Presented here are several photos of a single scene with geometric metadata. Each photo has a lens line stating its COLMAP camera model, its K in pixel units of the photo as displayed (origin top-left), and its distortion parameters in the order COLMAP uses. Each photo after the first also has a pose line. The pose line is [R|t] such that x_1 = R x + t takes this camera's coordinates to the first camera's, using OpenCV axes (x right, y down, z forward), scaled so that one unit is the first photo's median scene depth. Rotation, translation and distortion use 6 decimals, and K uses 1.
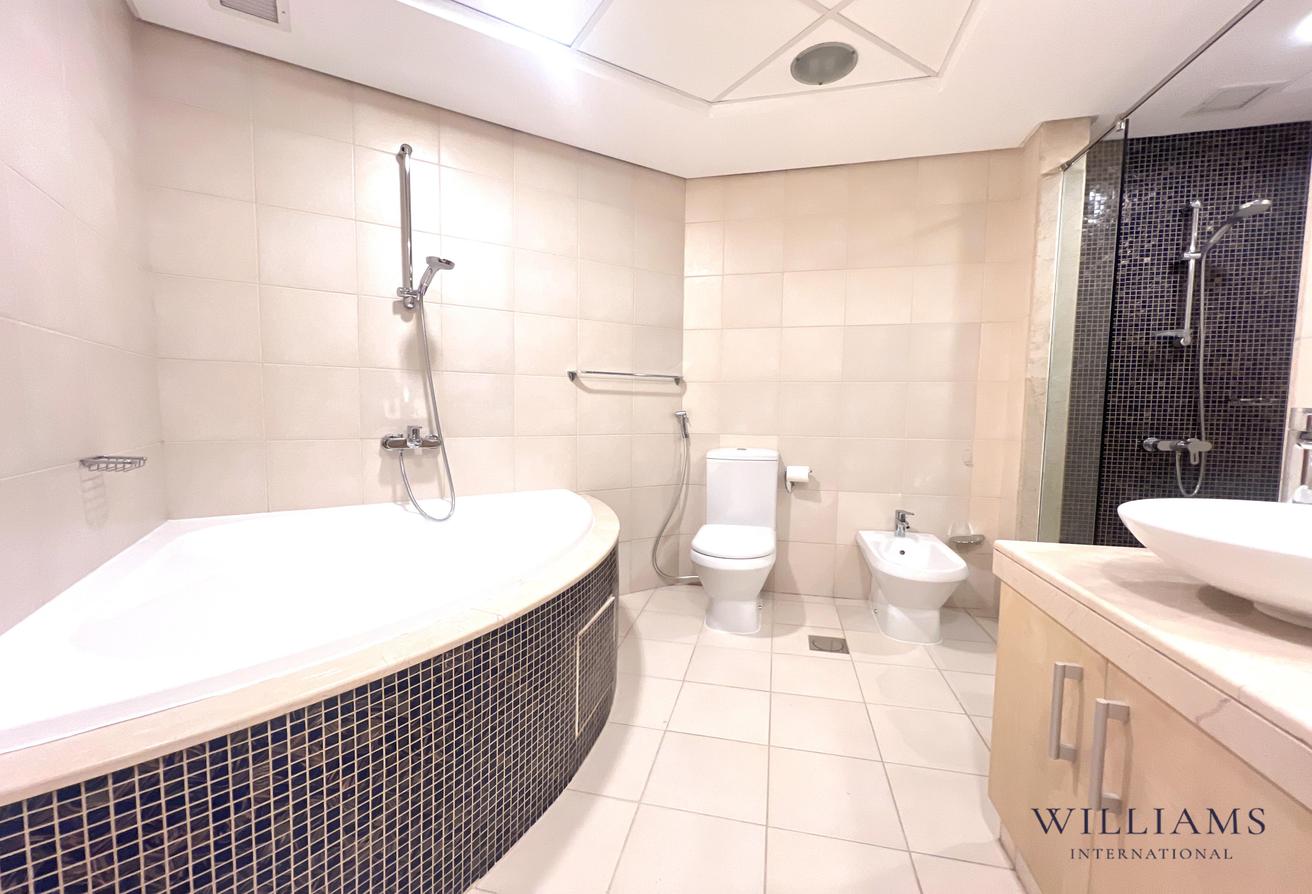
lens RADIAL K [[528.6, 0, 655.0], [0, 528.6, 451.6], [0, 0, 1]] dist [-0.003964, -0.000096]
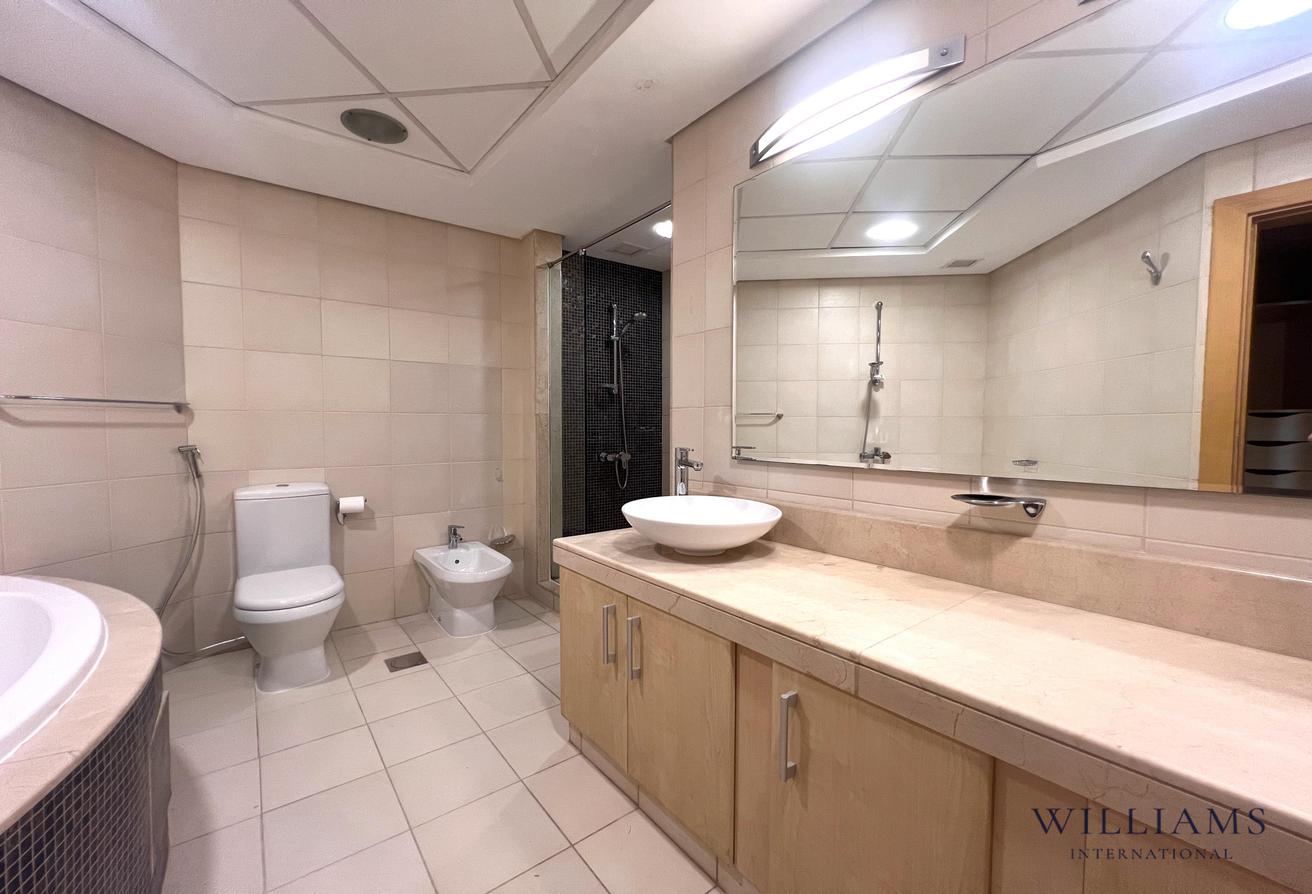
lens RADIAL K [[522.5, 0, 656.0], [0, 522.5, 447.0], [0, 0, 1]] dist [-0.007319, 0.000366]
pose [[0.623121, -0.041076, 0.781046, -0.153136], [0.063091, 0.998005, 0.002152, -0.037317], [-0.779577, 0.047936, 0.624469, -0.071608]]
